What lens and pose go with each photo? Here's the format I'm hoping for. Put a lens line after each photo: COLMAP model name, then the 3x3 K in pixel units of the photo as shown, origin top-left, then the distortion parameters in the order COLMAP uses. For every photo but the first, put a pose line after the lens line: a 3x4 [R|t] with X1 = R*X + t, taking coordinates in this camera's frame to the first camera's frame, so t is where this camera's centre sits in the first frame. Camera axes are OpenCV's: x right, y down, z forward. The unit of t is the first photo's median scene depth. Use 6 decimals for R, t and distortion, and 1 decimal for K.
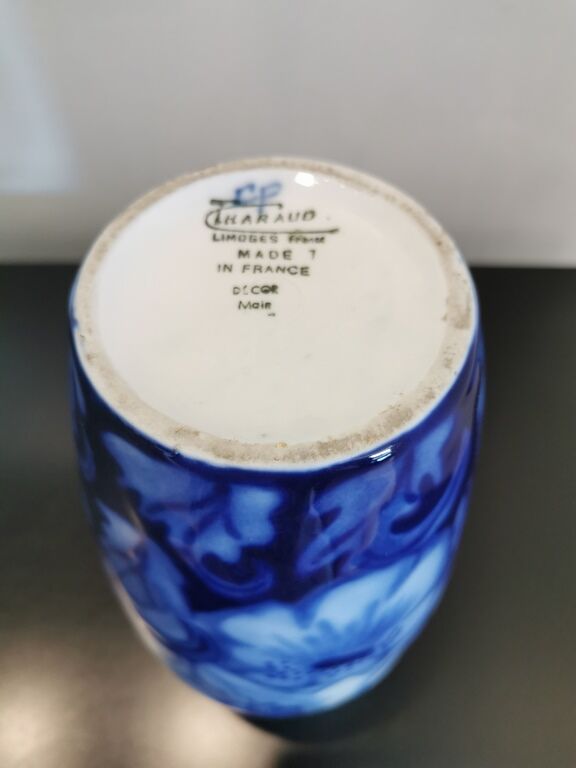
lens RADIAL K [[607.1, 0, 288.0], [0, 607.1, 384.0], [0, 0, 1]] dist [-0.003028, -0.010903]
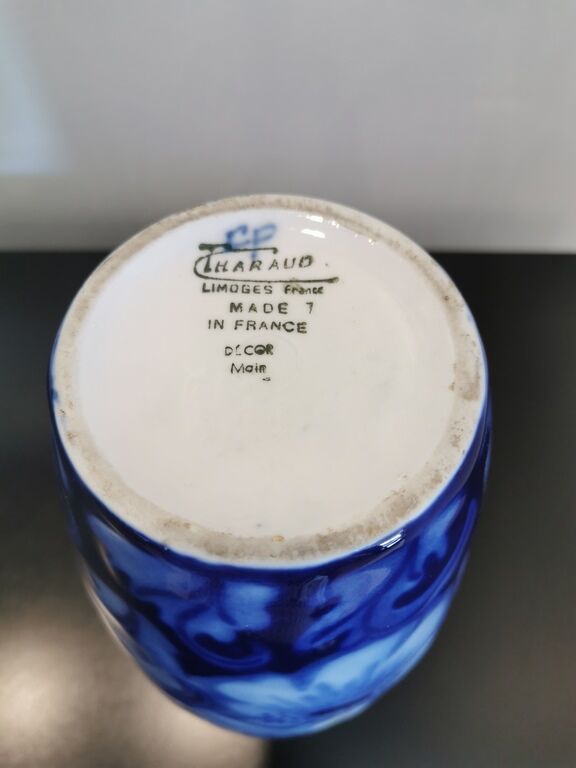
lens RADIAL K [[607.1, 0, 288.0], [0, 607.1, 384.0], [0, 0, 1]] dist [-0.003028, -0.010903]
pose [[0.999952, -0.005350, 0.008210, -0.001714], [0.004836, 0.998101, 0.061408, -0.169699], [-0.008523, -0.061365, 0.998079, 0.070462]]
